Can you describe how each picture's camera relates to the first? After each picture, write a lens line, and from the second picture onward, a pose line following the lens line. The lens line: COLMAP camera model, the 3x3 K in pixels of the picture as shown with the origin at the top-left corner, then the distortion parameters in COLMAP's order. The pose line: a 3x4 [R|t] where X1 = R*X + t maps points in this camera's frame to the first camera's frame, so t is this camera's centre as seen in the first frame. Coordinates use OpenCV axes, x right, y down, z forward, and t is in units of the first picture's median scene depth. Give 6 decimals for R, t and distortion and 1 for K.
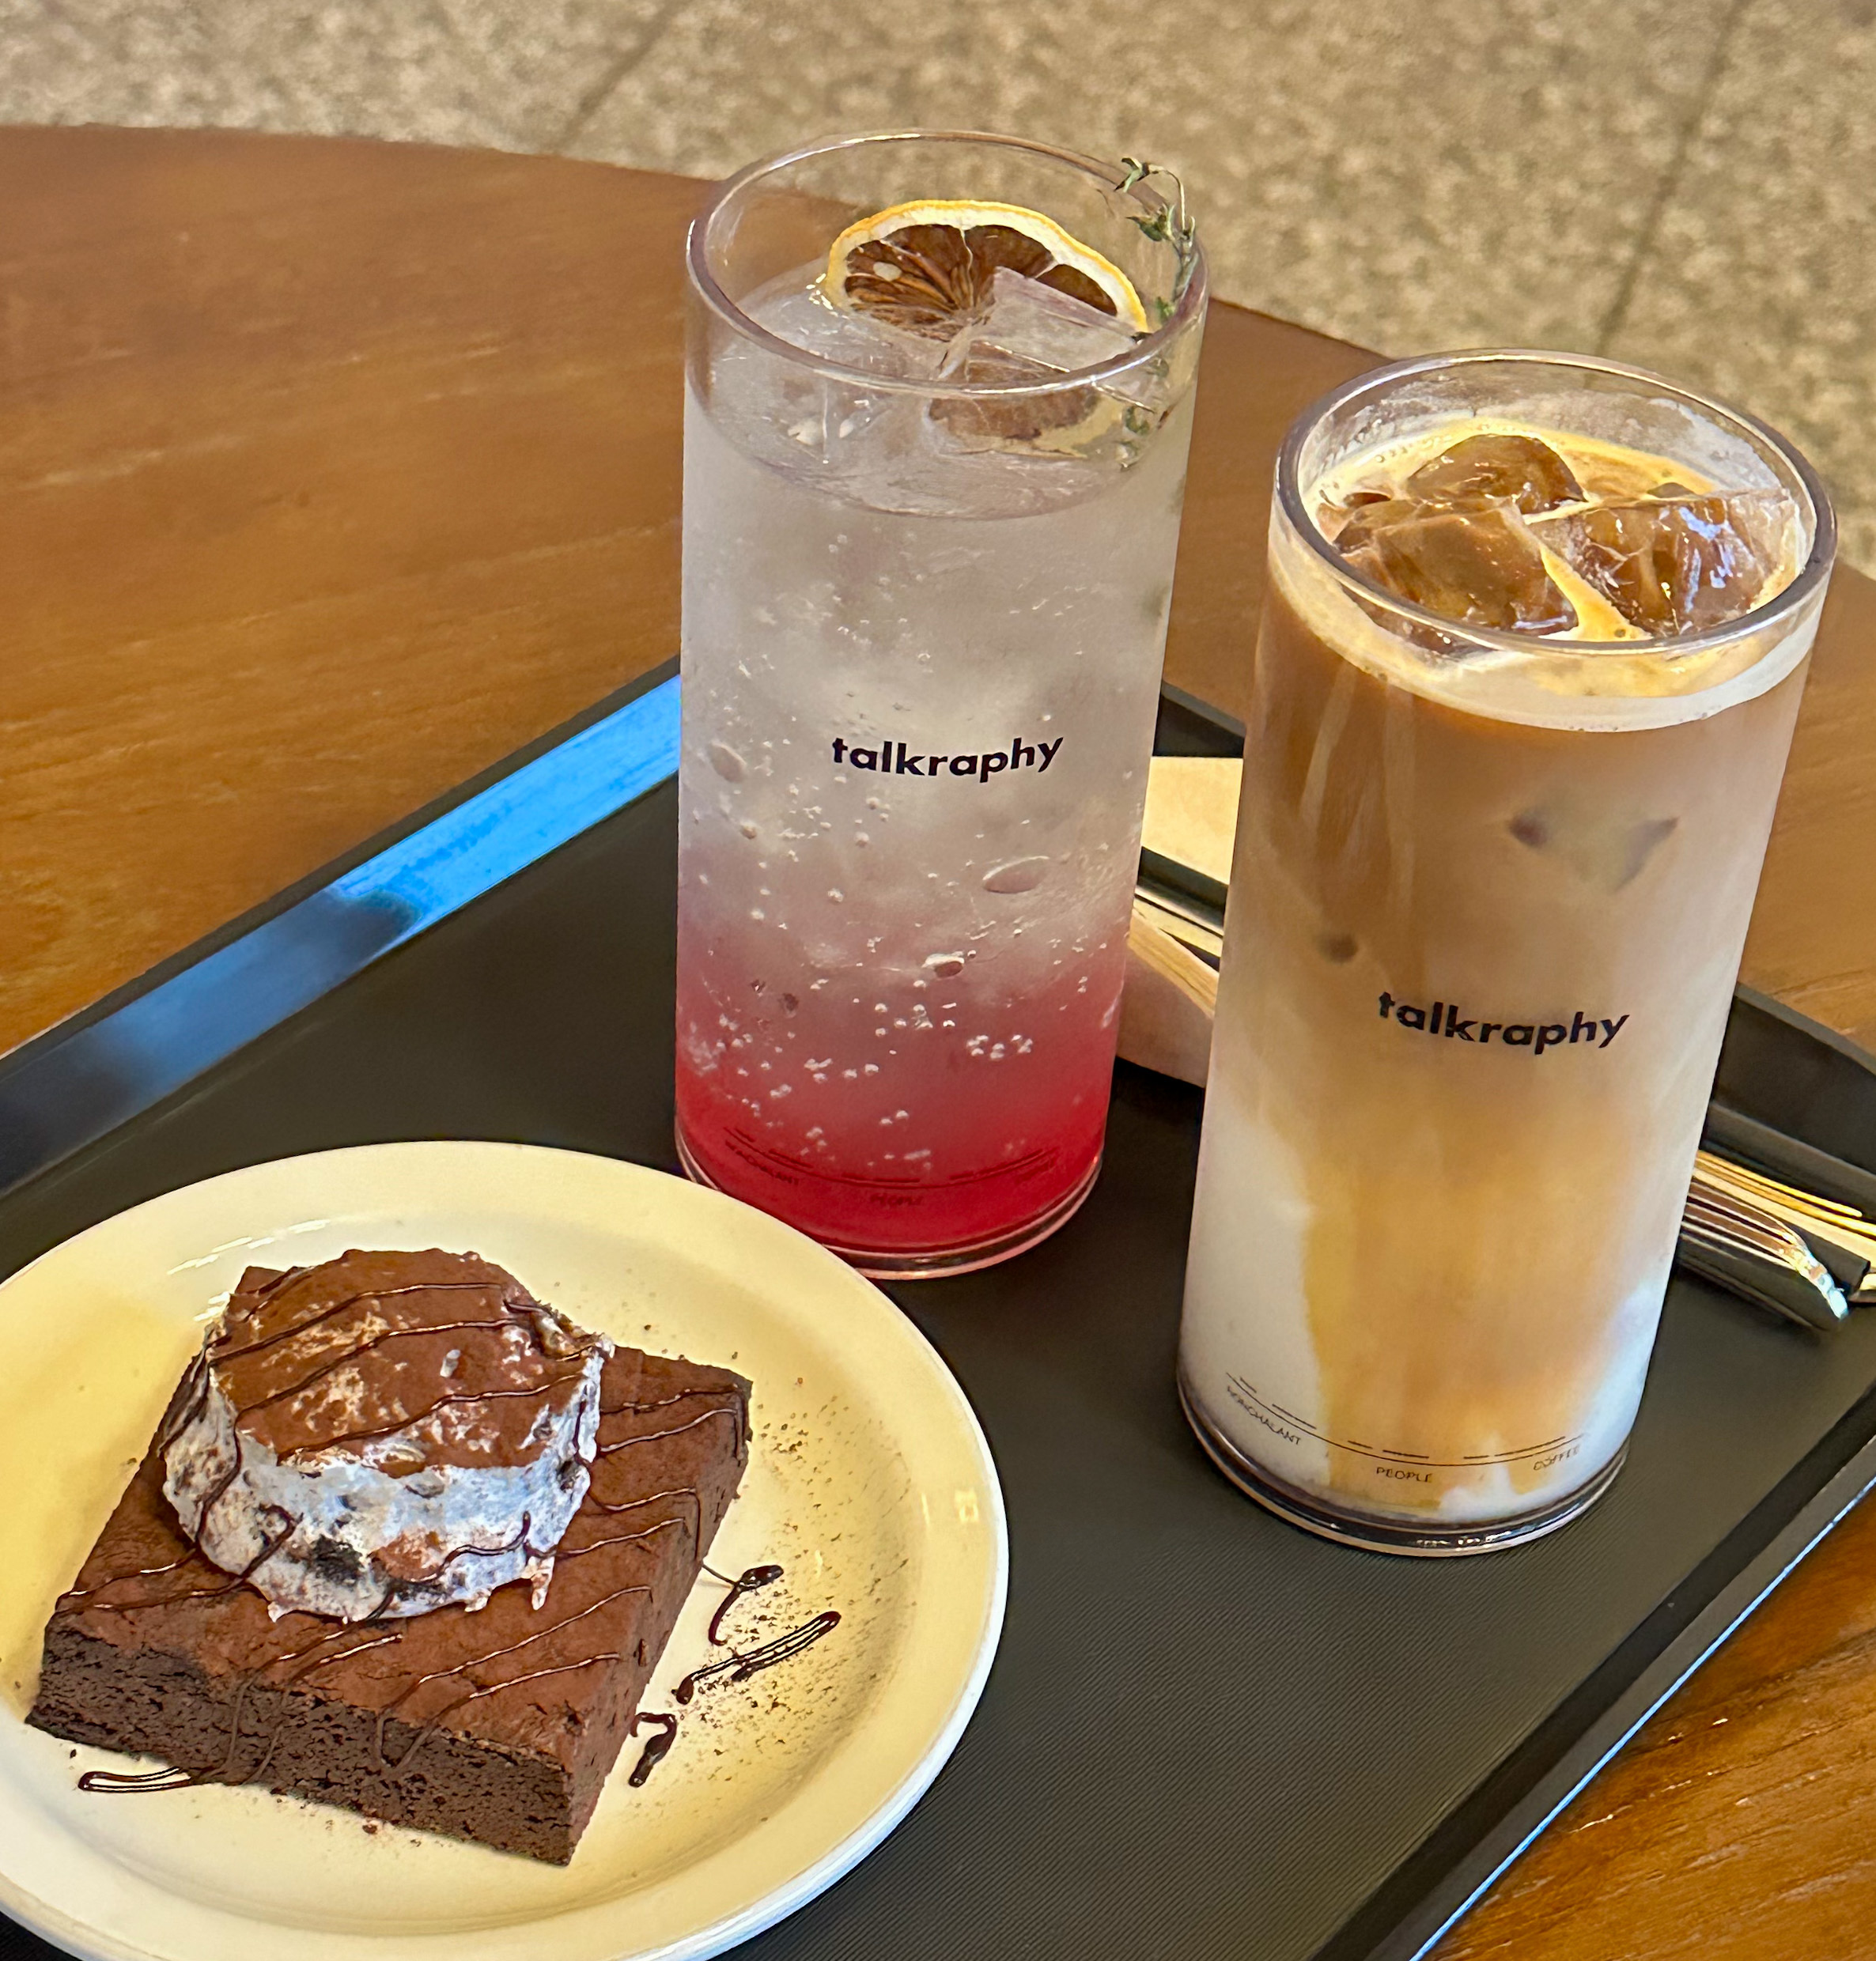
lens RADIAL K [[3250.6, 0, 939.0], [0, 3250.6, 981.1], [0, 0, 1]] dist [0.071217, 0.000000]
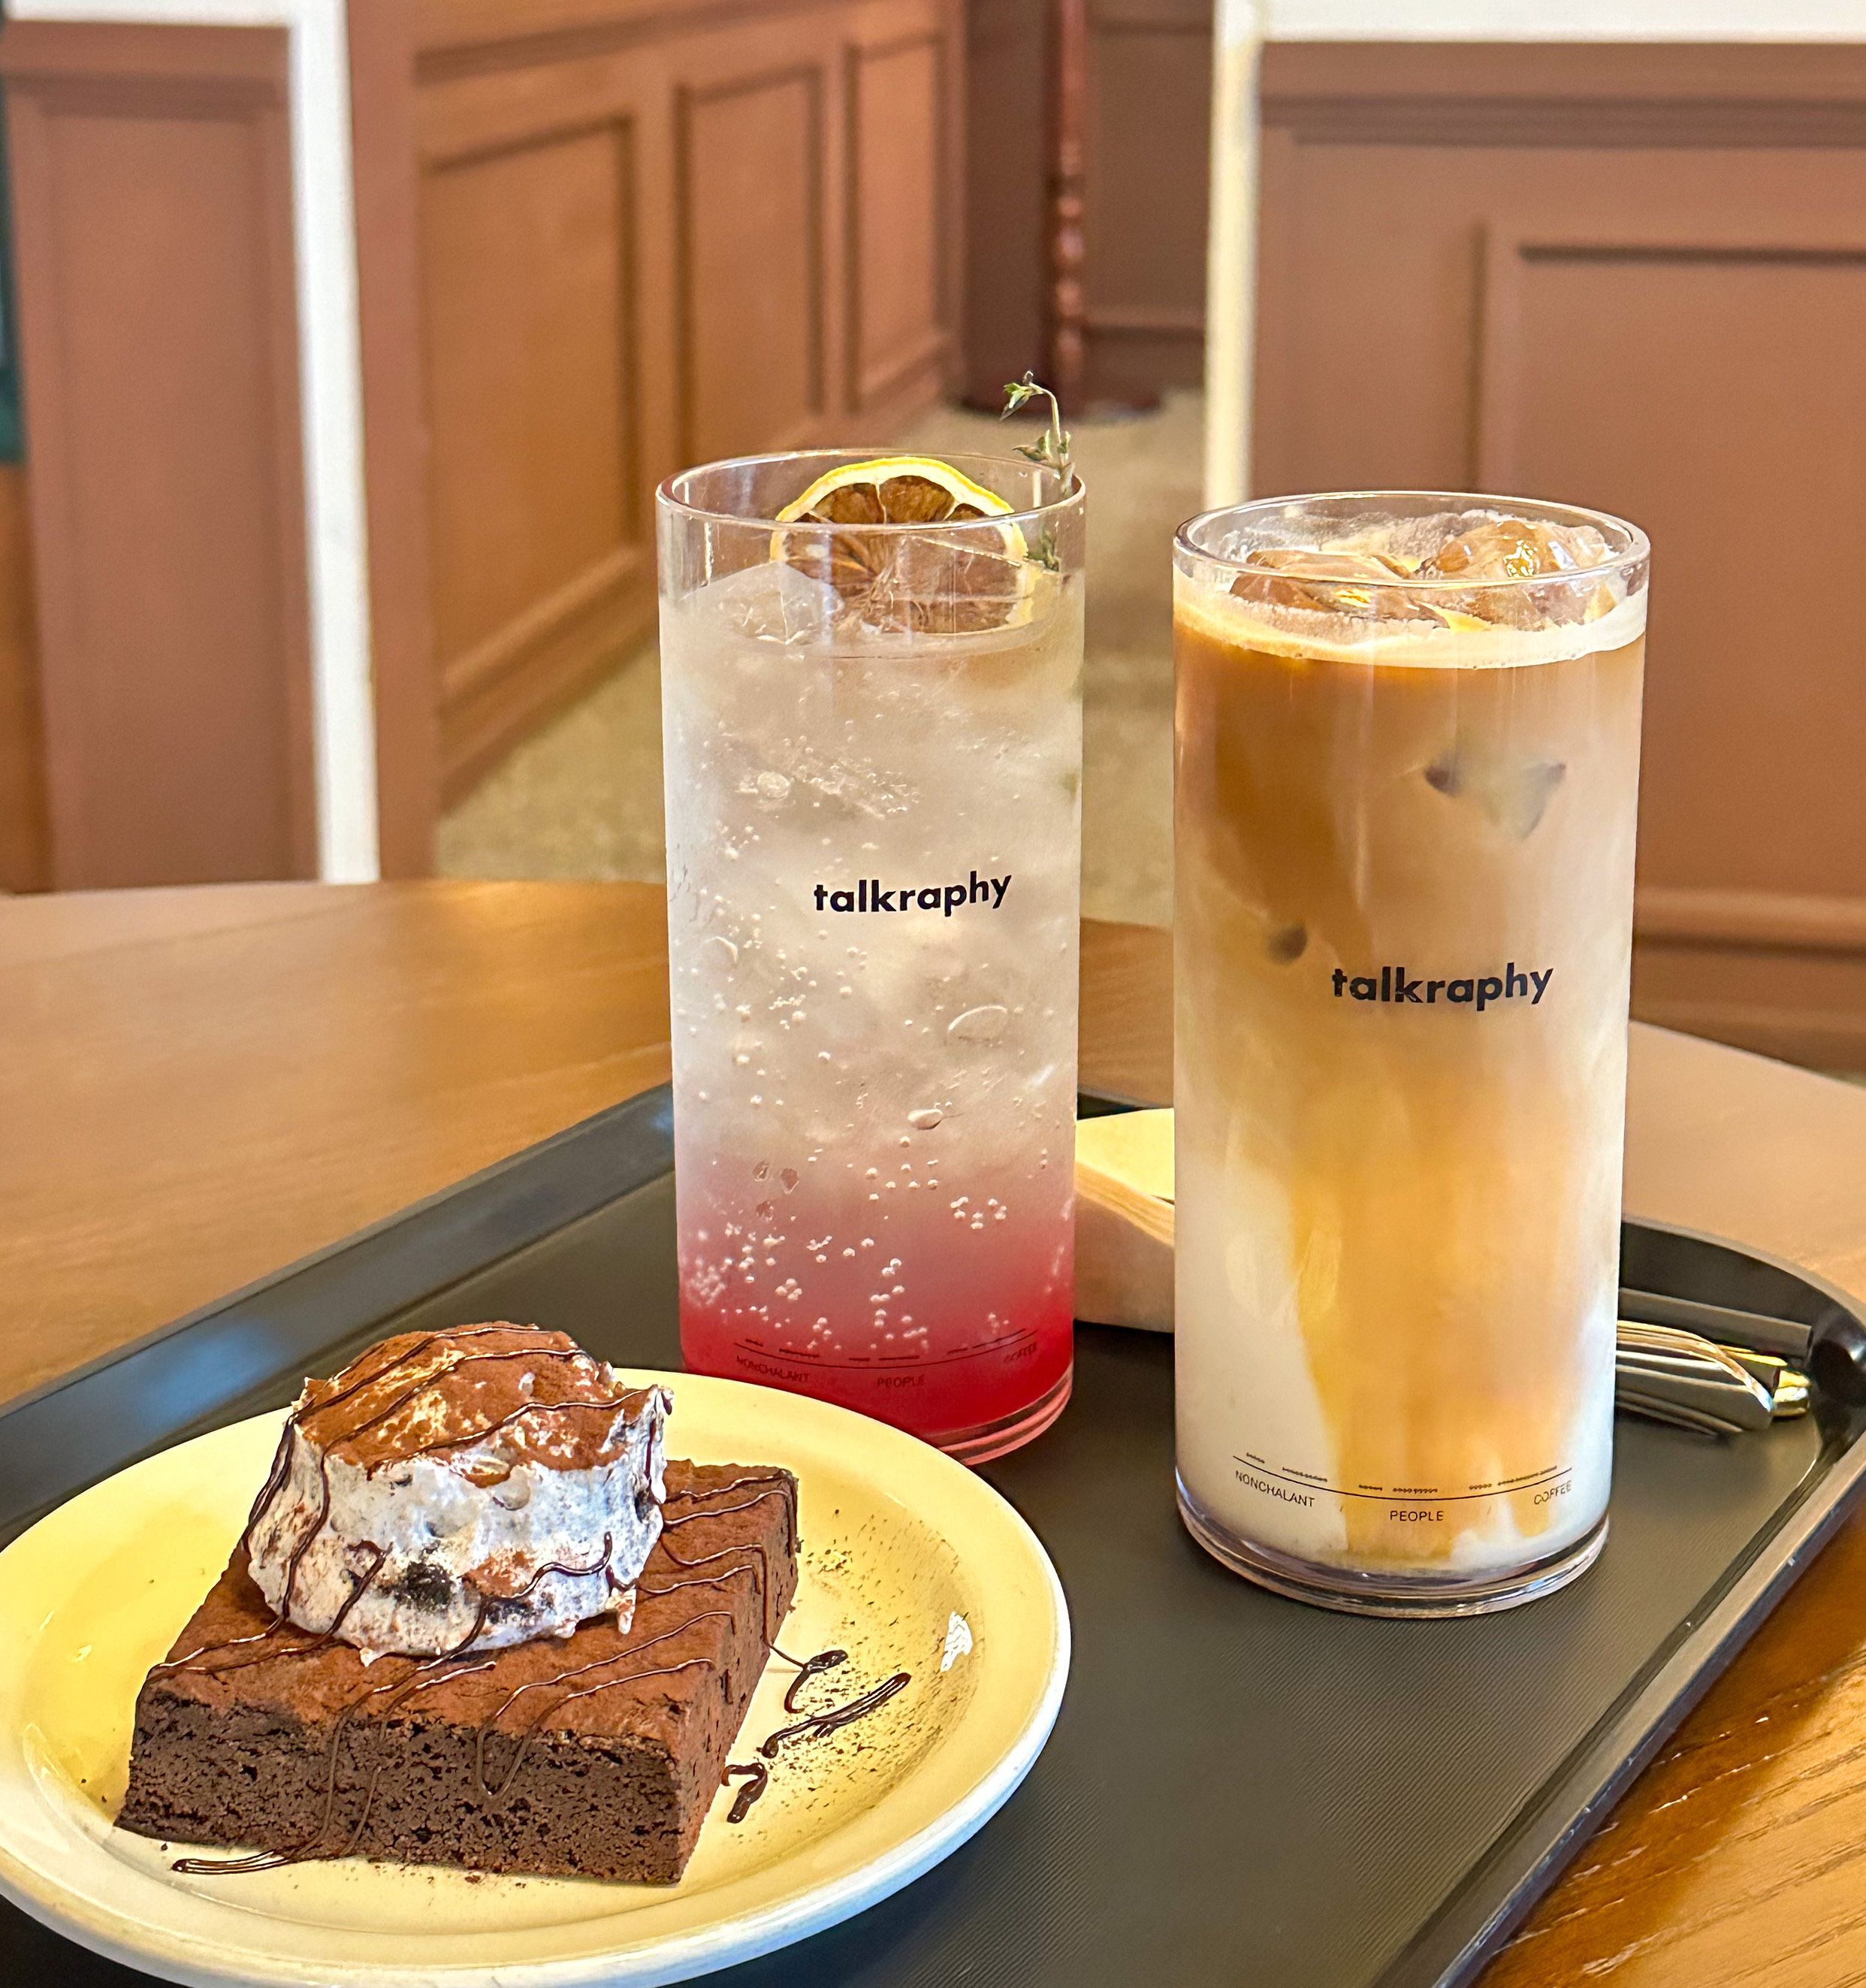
lens RADIAL K [[2658.9, 0, 881.1], [0, 2658.9, 952.7], [0, 0, 1]] dist [0.070222, 0.000000]
pose [[0.992928, -0.094757, 0.071521, -0.082687], [0.114428, 0.924368, -0.363937, 0.307039], [-0.031626, 0.369547, 0.928674, 0.143008]]
